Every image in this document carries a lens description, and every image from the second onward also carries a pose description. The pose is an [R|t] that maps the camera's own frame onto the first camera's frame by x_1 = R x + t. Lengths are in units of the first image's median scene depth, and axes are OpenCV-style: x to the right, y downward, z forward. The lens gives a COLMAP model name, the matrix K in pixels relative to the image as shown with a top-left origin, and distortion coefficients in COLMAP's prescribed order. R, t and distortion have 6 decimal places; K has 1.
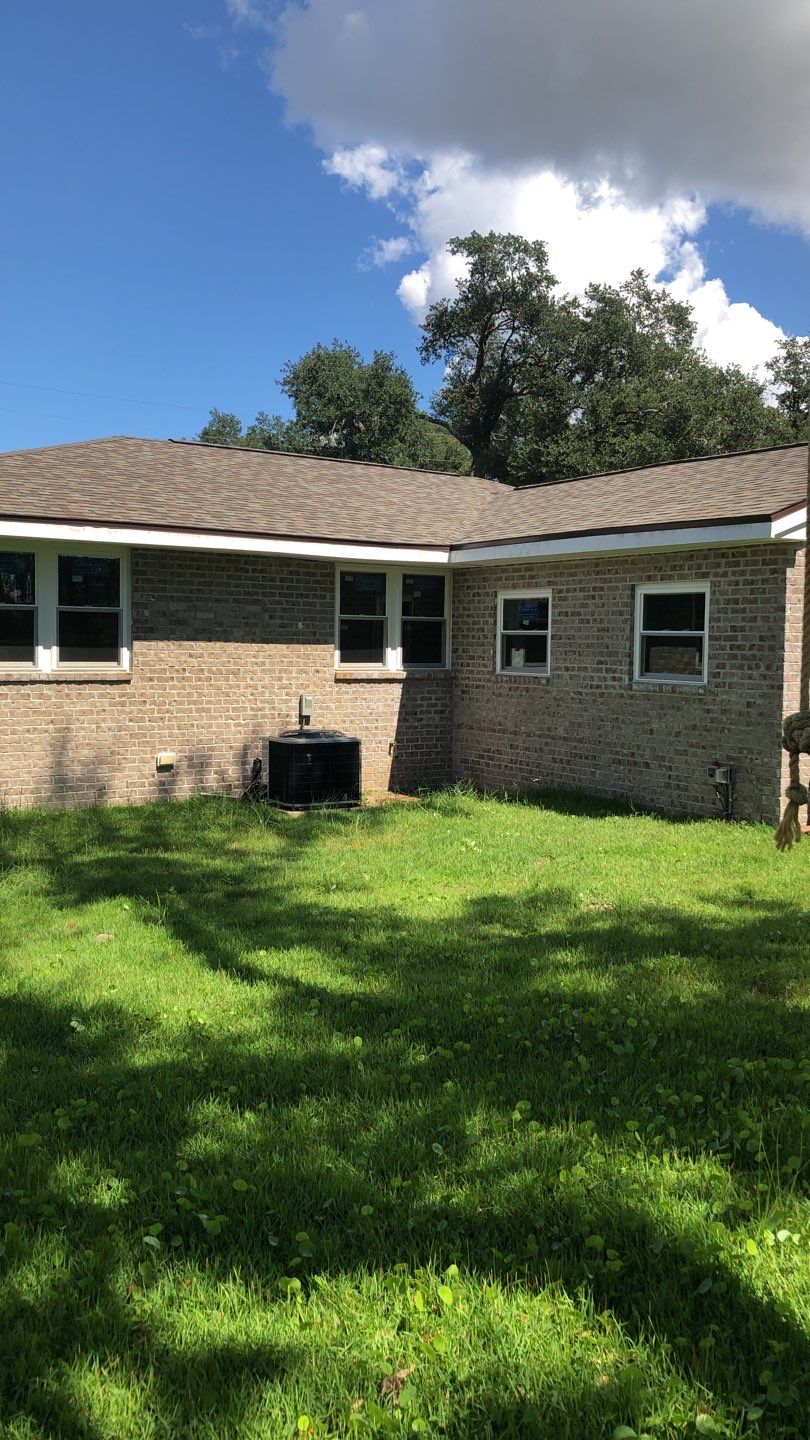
lens RADIAL K [[1210.5, 0, 399.2], [0, 1210.5, 699.1], [0, 0, 1]] dist [0.060939, -0.046720]
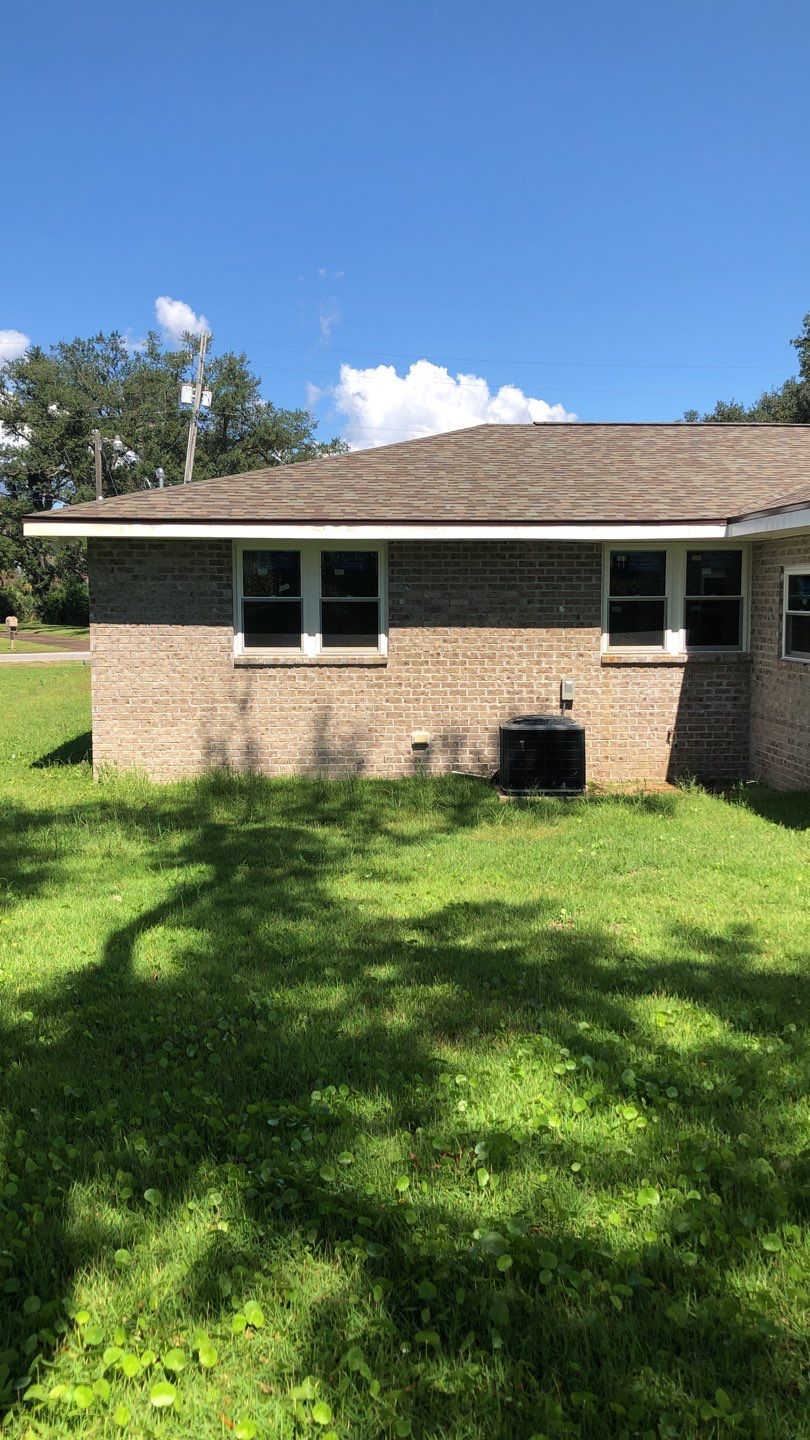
lens RADIAL K [[1210.5, 0, 399.2], [0, 1210.5, 699.1], [0, 0, 1]] dist [0.060939, -0.046720]
pose [[0.832183, 0.031997, -0.553577, 0.369742], [-0.009025, 0.998983, 0.044174, -0.030575], [0.554427, -0.031765, 0.831626, 0.100234]]
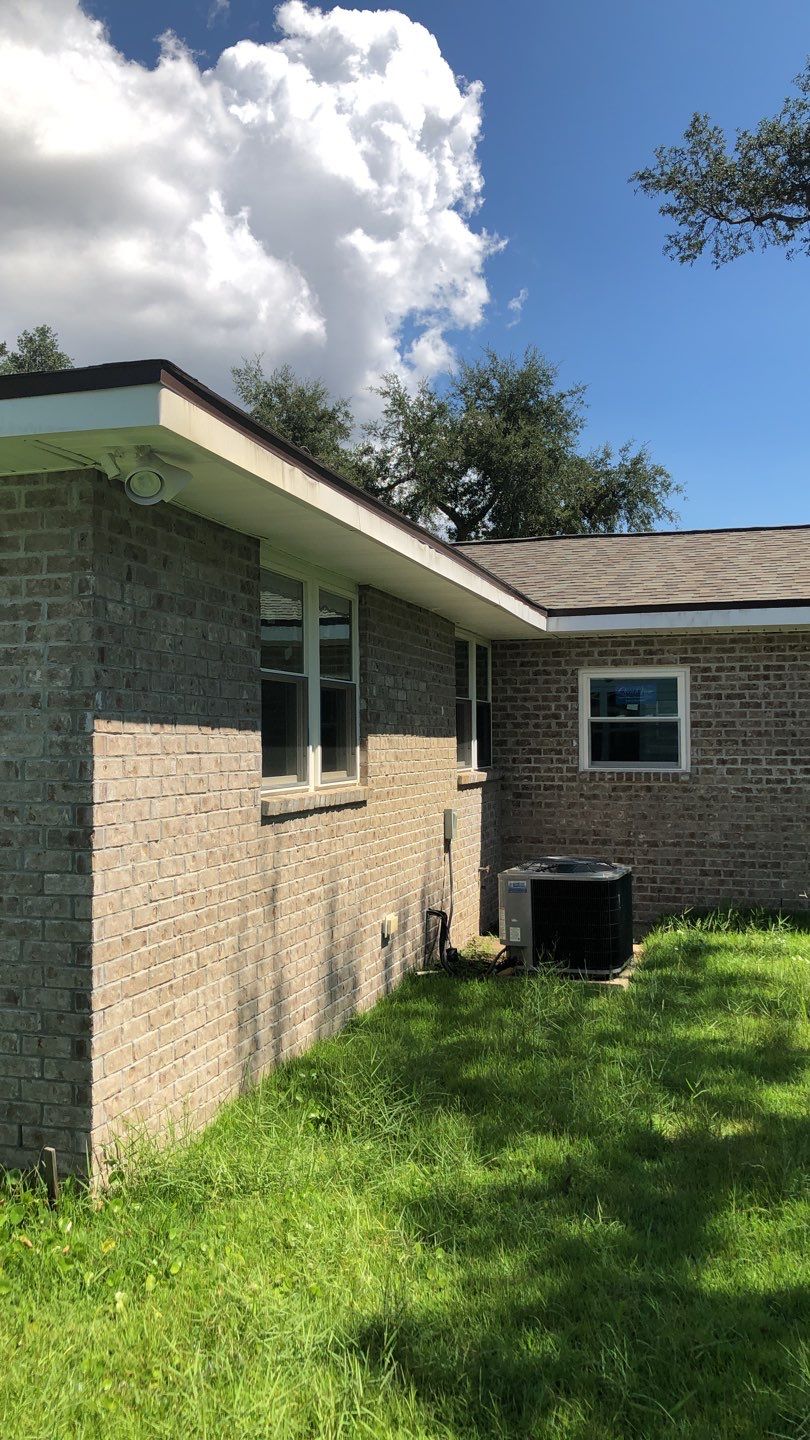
lens RADIAL K [[1210.5, 0, 399.2], [0, 1210.5, 699.1], [0, 0, 1]] dist [0.060939, -0.046720]
pose [[0.777457, 0.003259, 0.628928, -0.568331], [0.043768, 0.997282, -0.059271, -0.028163], [-0.627411, 0.073607, 0.775201, 0.484268]]
